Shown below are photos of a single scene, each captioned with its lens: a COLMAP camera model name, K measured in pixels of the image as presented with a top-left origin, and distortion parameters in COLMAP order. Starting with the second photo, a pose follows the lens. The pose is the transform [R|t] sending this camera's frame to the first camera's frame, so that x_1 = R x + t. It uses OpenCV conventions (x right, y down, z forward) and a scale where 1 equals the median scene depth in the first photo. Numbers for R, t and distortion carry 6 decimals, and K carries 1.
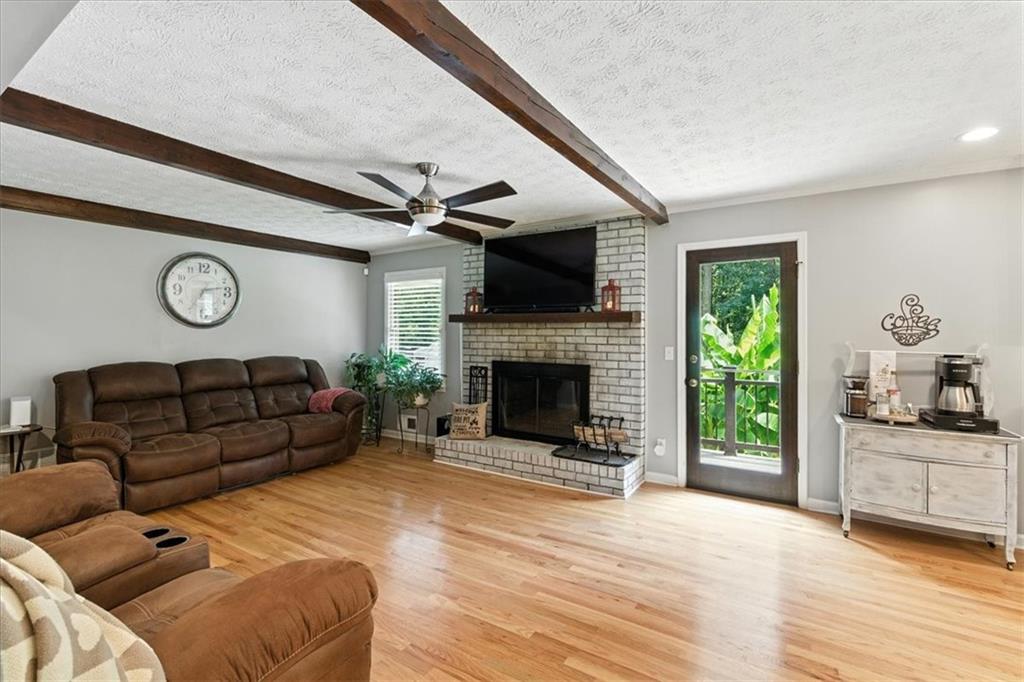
lens RADIAL K [[469.3, 0, 513.1], [0, 469.3, 339.9], [0, 0, 1]] dist [-0.000819, 0.001809]
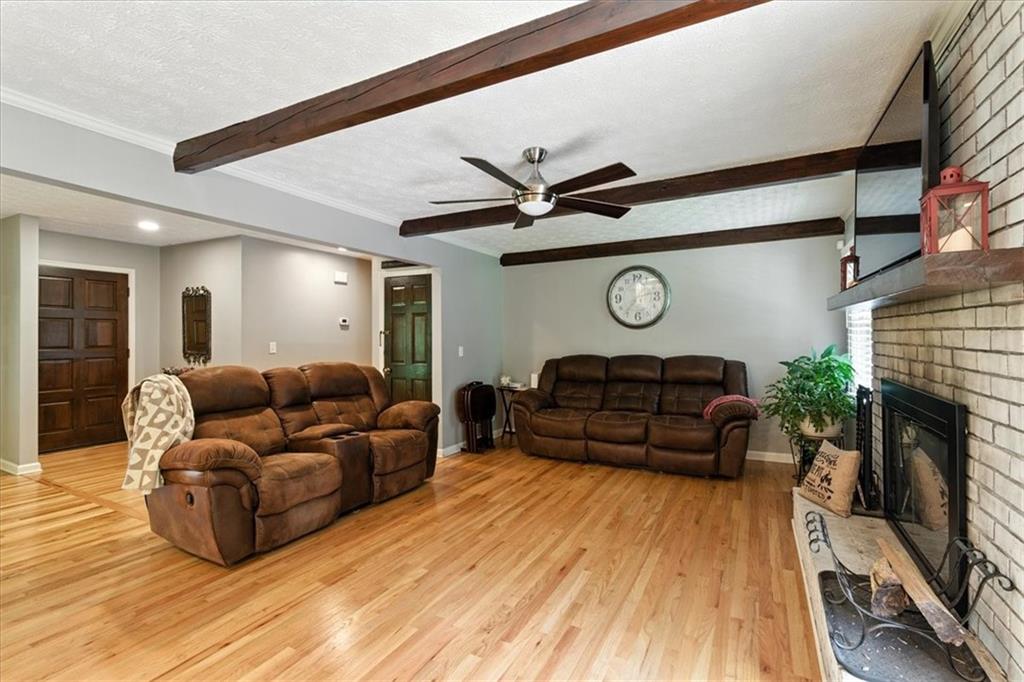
lens RADIAL K [[469.3, 0, 513.1], [0, 469.3, 339.9], [0, 0, 1]] dist [-0.000819, 0.001809]
pose [[0.083105, 0.002915, -0.996537, 0.566104], [-0.004043, 0.999988, 0.002588, 0.001158], [0.996533, 0.003813, 0.083116, 0.672092]]
